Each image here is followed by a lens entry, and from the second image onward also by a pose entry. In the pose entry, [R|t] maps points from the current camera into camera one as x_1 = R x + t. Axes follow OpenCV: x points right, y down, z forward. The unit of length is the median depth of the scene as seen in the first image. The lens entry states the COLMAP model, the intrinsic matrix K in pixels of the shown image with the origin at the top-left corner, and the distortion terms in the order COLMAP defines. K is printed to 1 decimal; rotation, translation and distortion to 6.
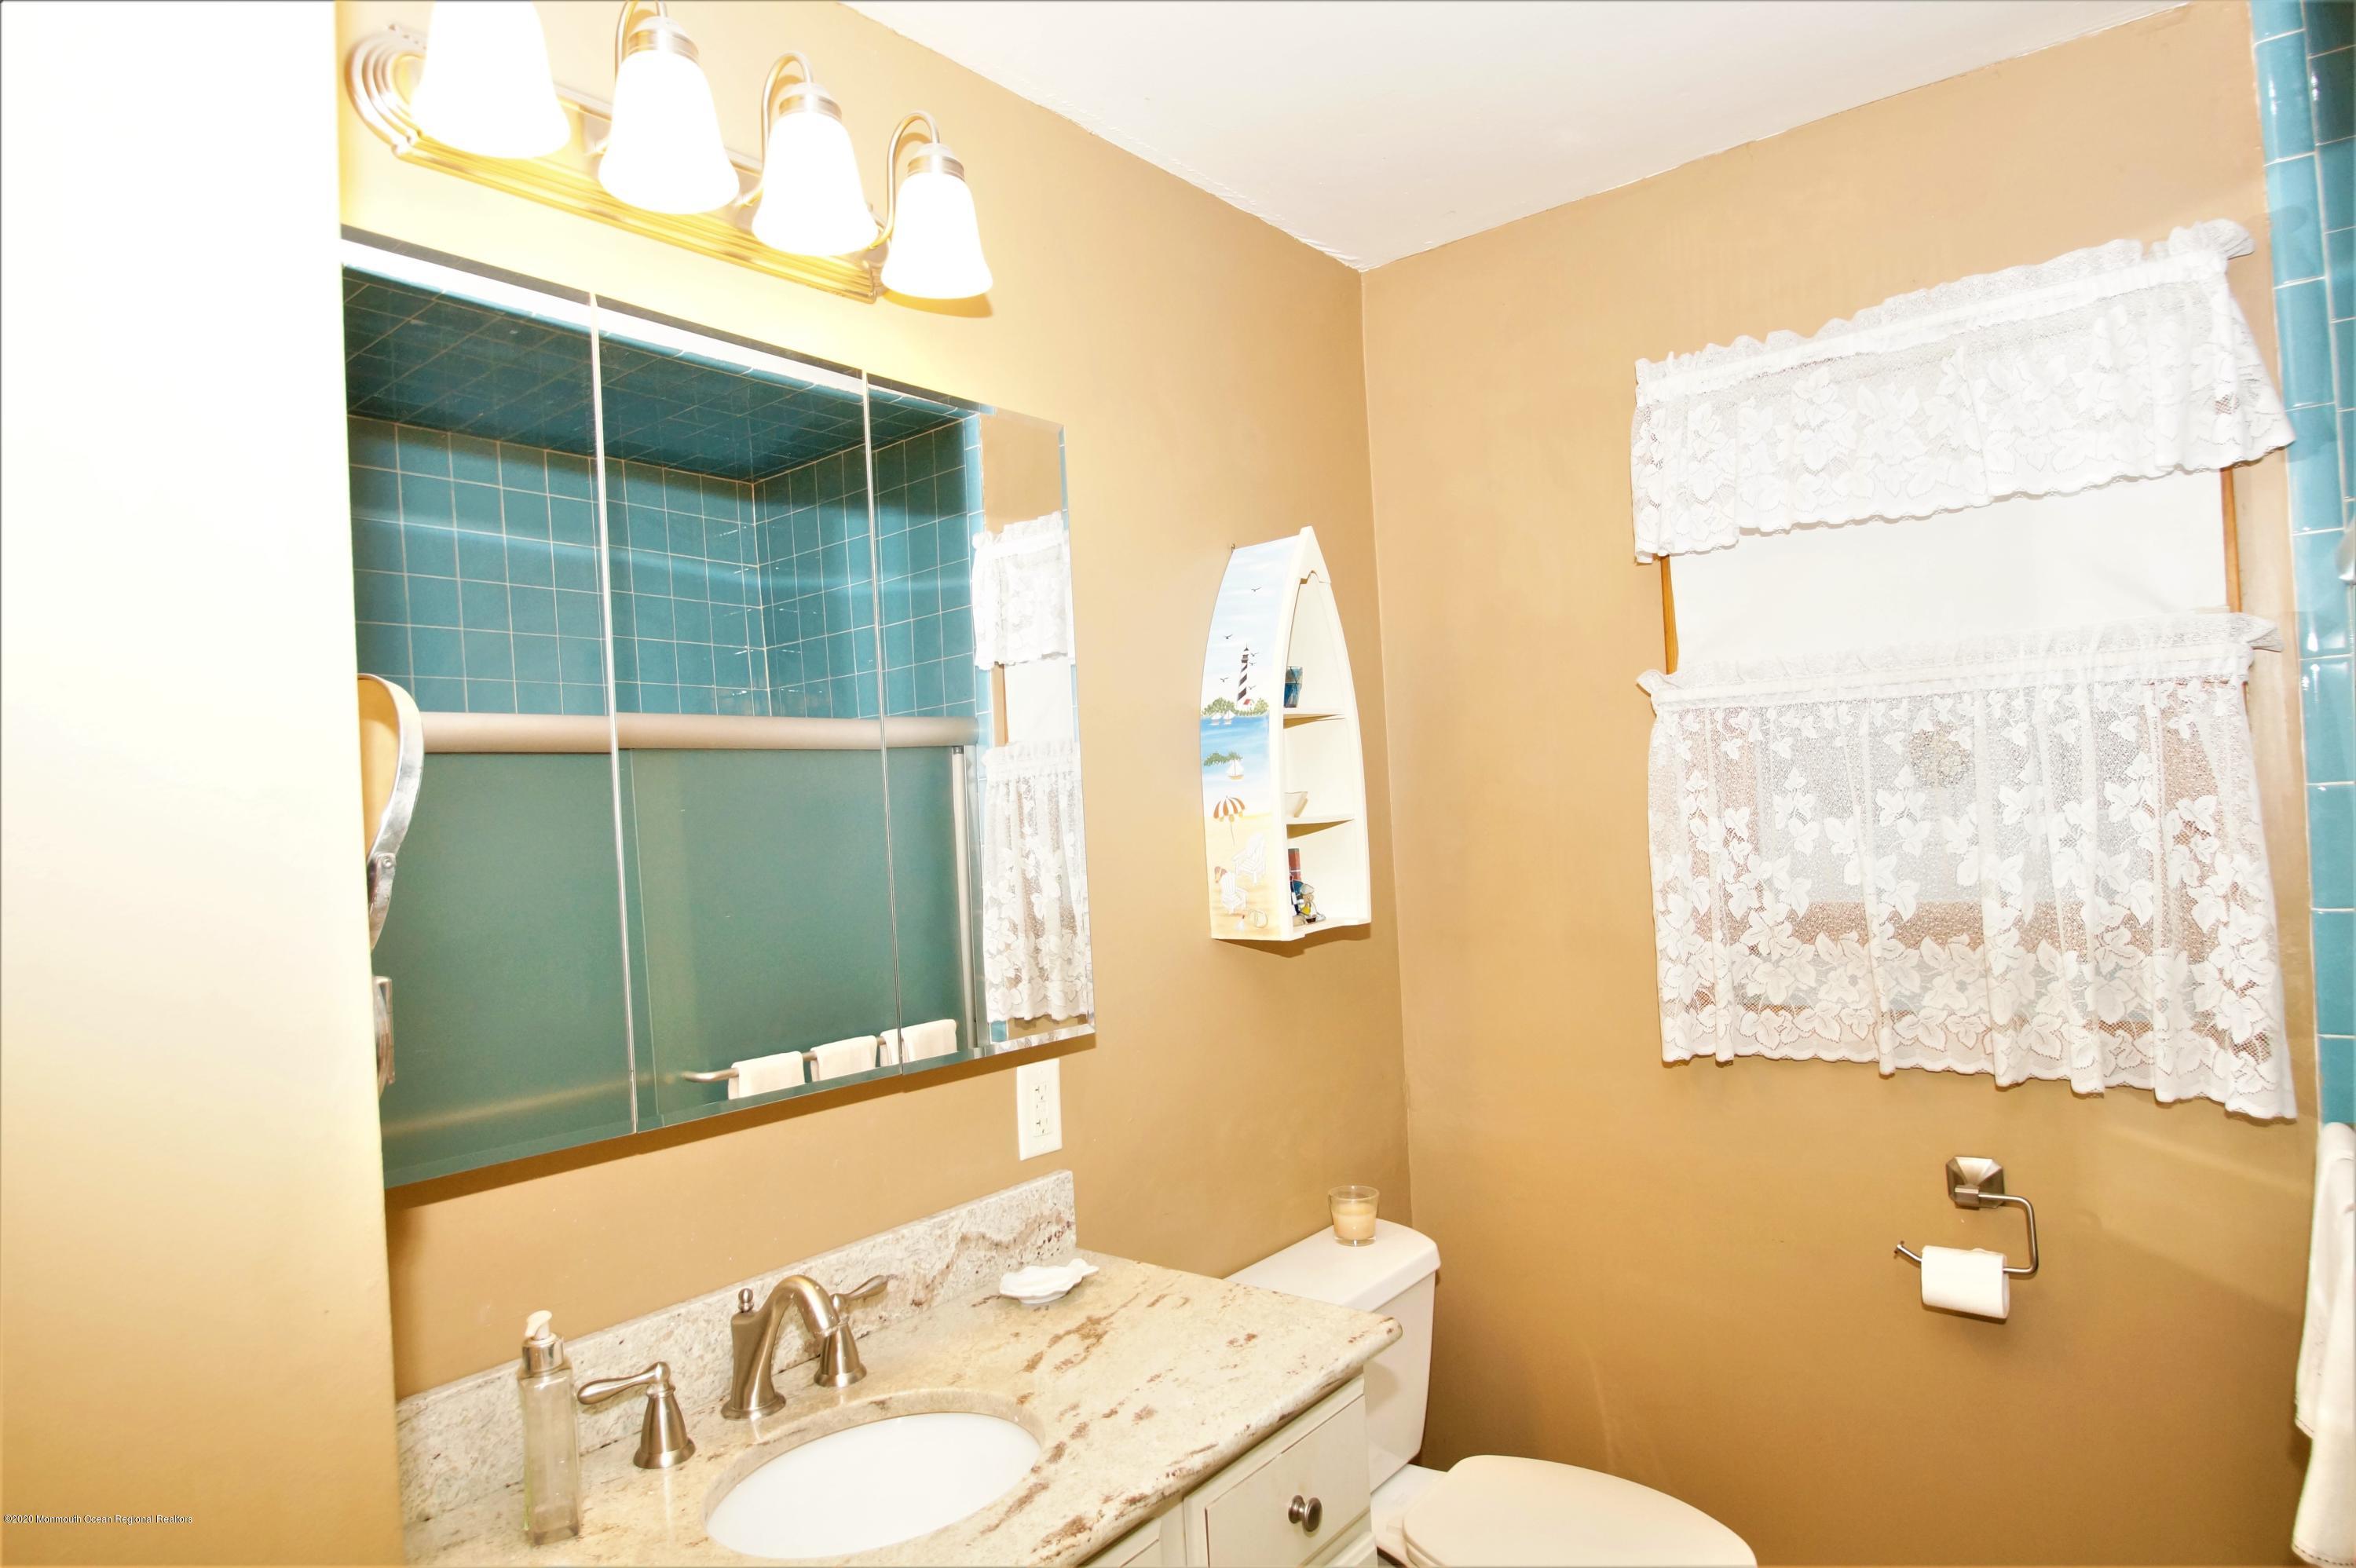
lens RADIAL K [[1351.0, 0, 1137.8], [0, 1351.0, 803.9], [0, 0, 1]] dist [-0.021541, 0.000668]
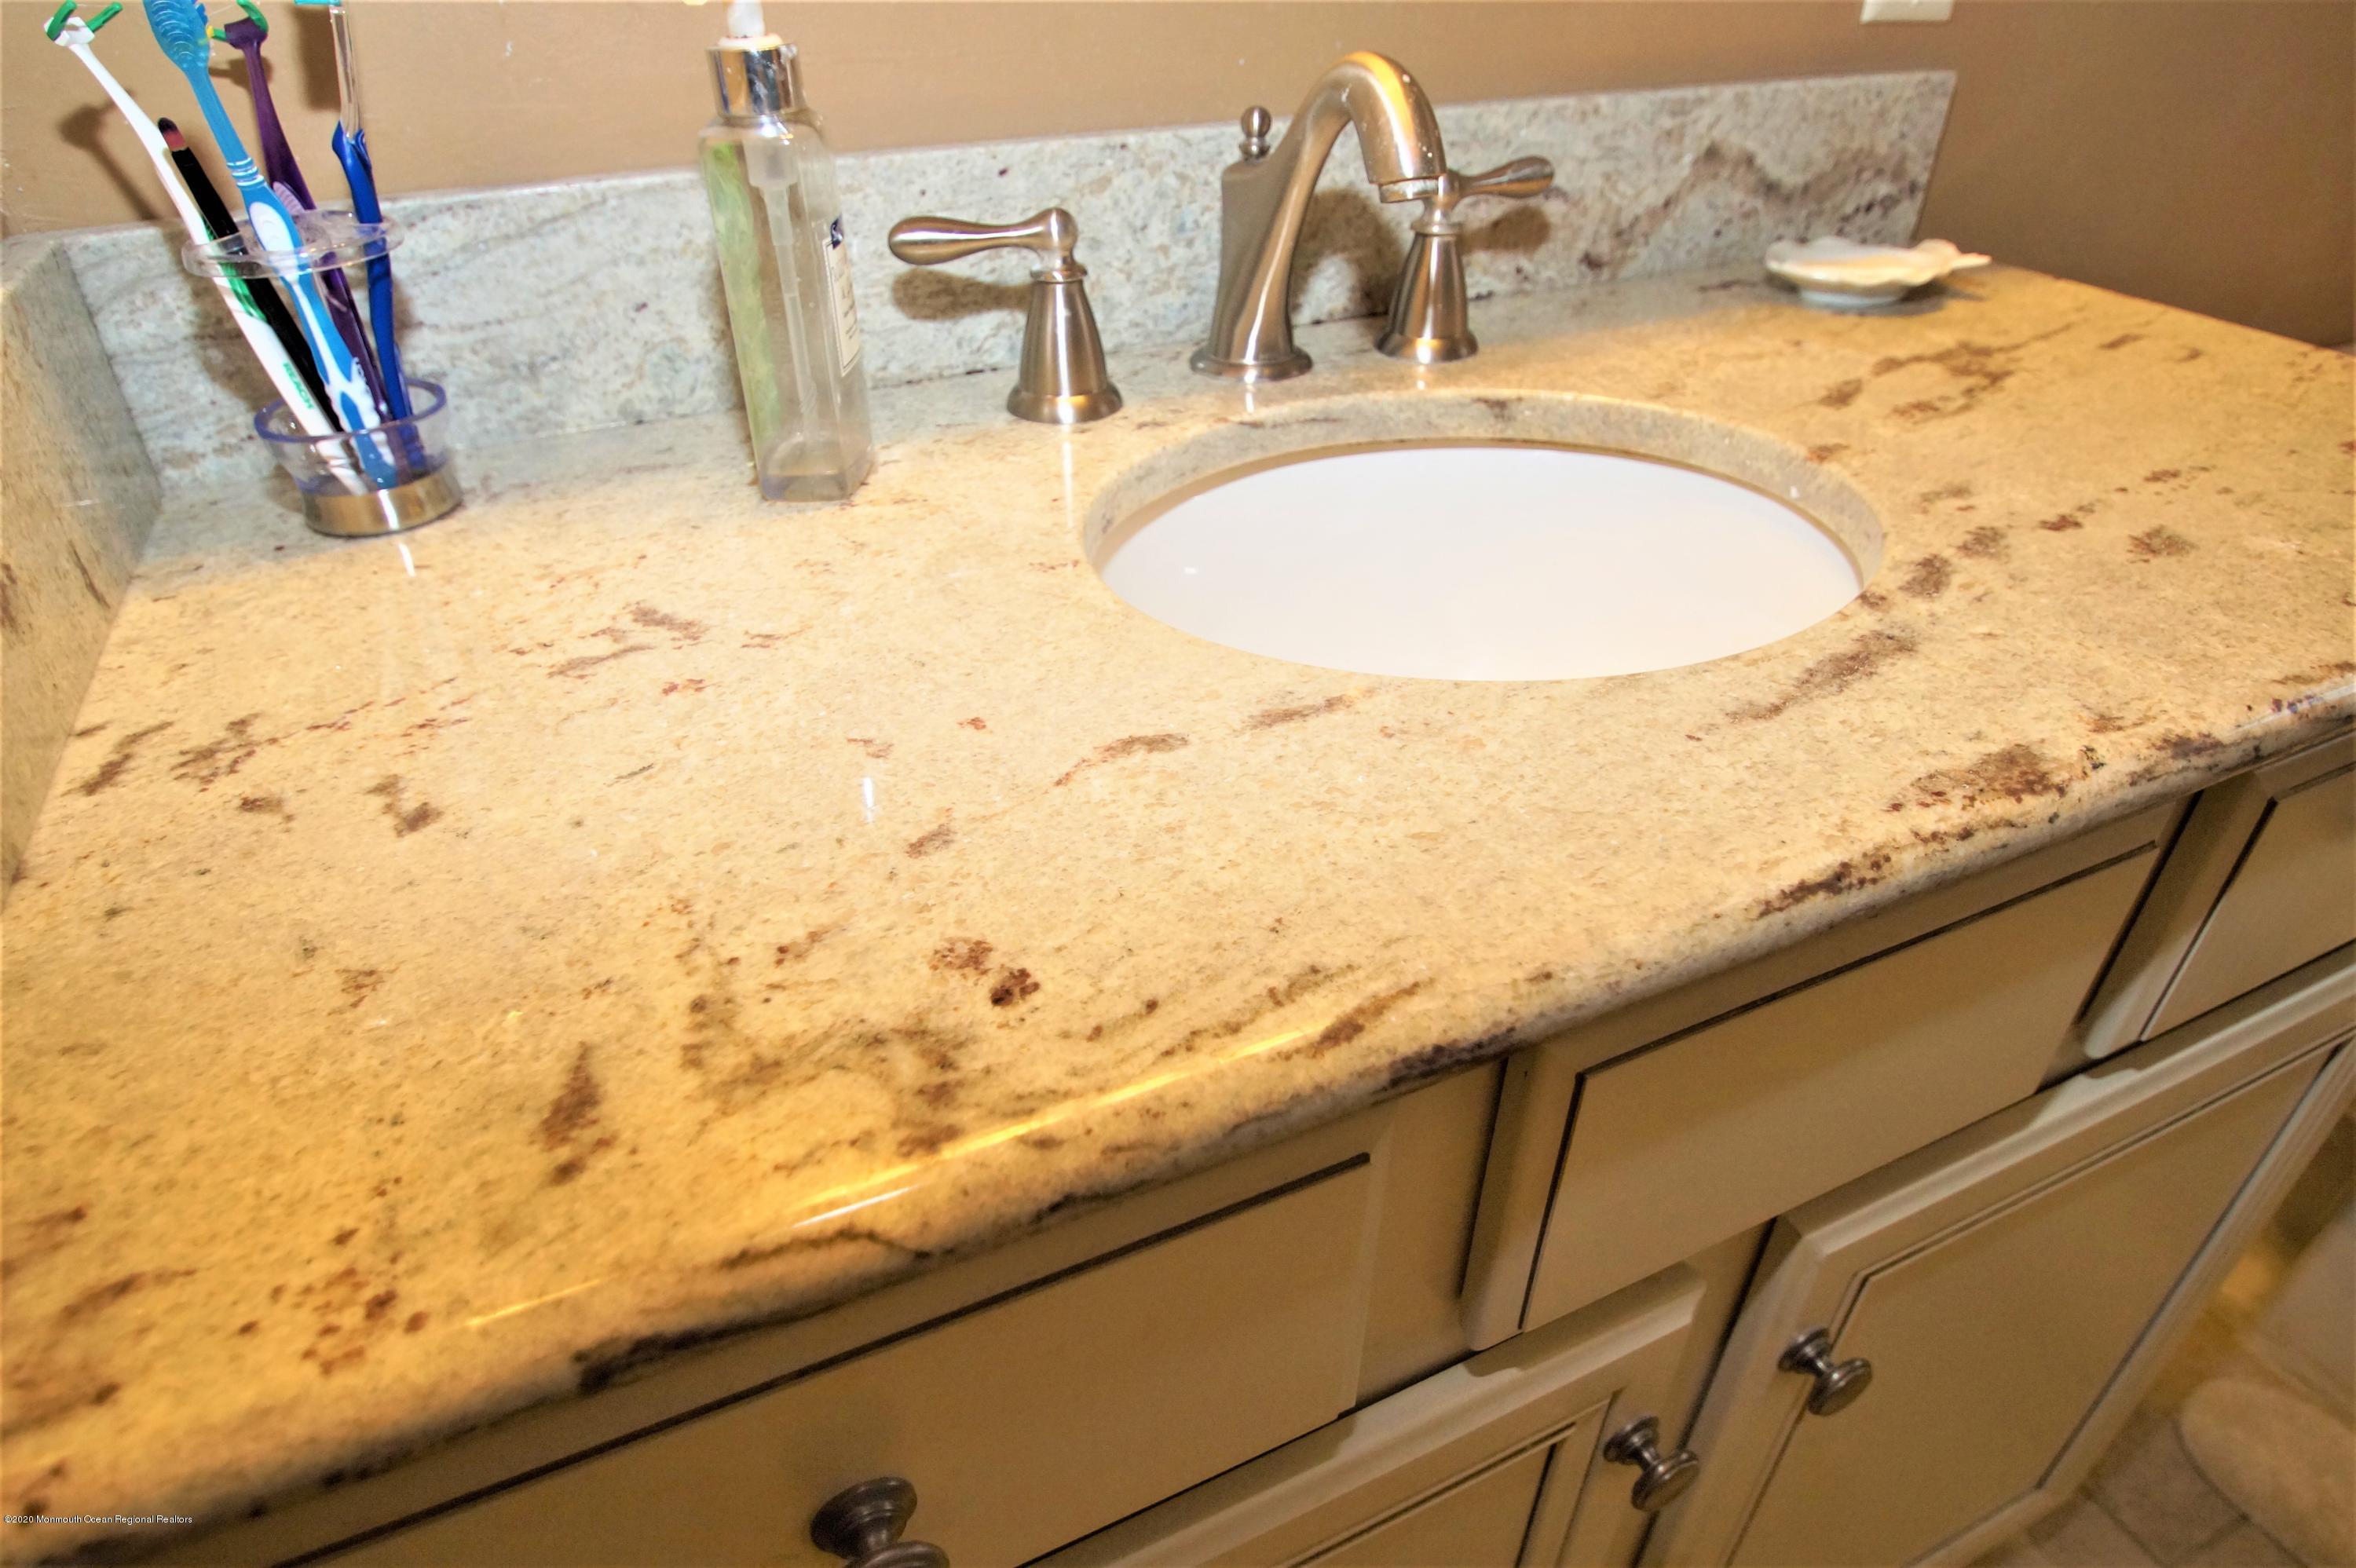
lens RADIAL K [[1351.0, 0, 1177.3], [0, 1351.0, 792.8], [0, 0, 1]] dist [-0.021541, 0.000668]
pose [[0.908673, 0.281703, -0.308152, -0.108415], [-0.052185, 0.808916, 0.585604, 0.283415], [0.414235, -0.516042, 0.749740, 0.522612]]
